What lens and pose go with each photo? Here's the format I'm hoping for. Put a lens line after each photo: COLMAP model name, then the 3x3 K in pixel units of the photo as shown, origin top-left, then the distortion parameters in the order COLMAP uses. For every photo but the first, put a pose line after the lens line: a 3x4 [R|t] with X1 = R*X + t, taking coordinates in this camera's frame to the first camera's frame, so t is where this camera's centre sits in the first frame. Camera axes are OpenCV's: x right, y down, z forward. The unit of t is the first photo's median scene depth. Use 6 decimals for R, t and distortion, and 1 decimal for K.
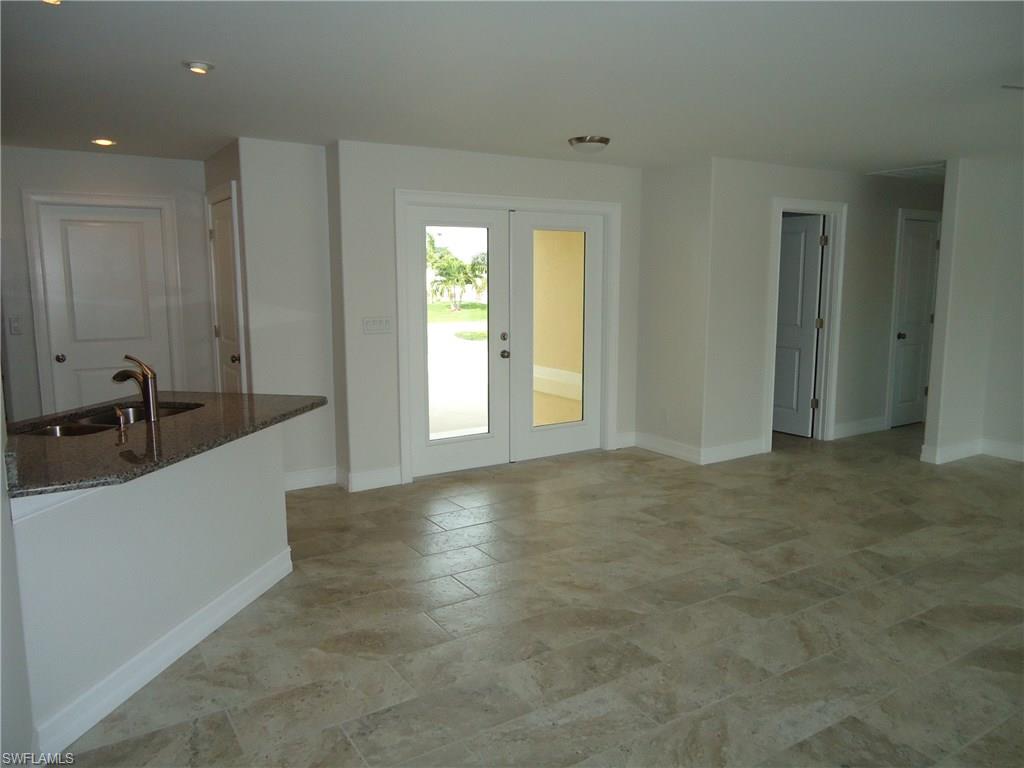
lens RADIAL K [[748.1, 0, 511.6], [0, 748.1, 376.4], [0, 0, 1]] dist [0.000941, -0.004601]
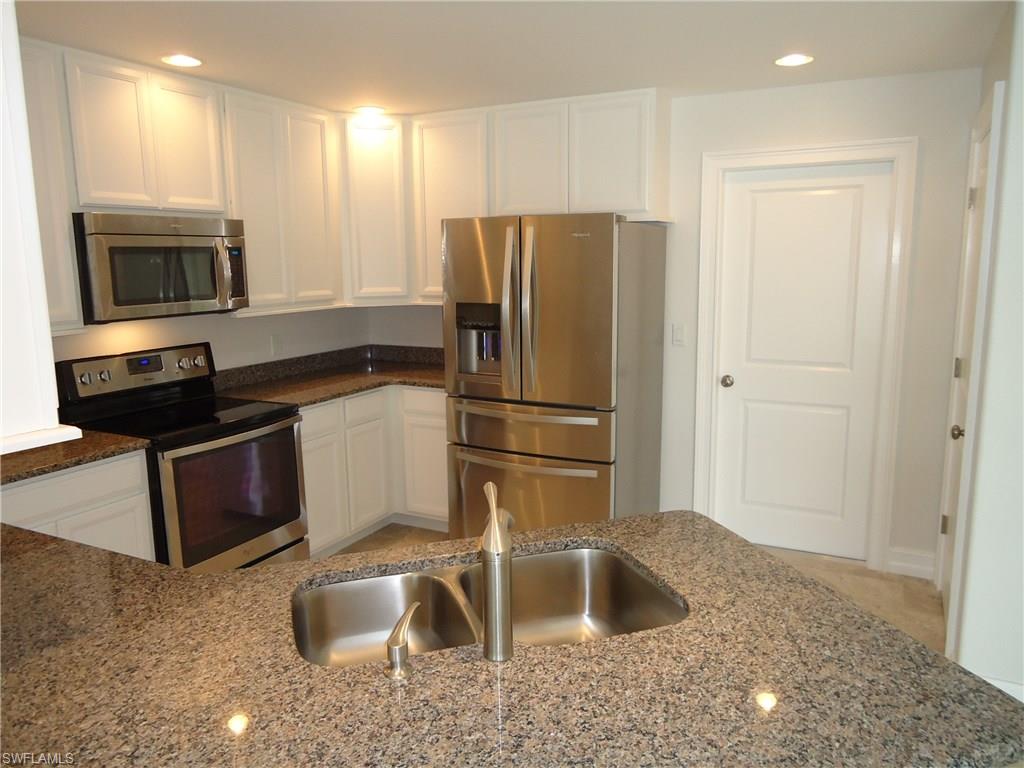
lens RADIAL K [[748.1, 0, 511.6], [0, 748.1, 376.4], [0, 0, 1]] dist [0.000941, -0.004601]
pose [[0.497960, 0.136571, -0.856378, -0.089837], [-0.116276, 0.989119, 0.090129, -0.081642], [0.859369, 0.054696, 0.508422, 0.510331]]
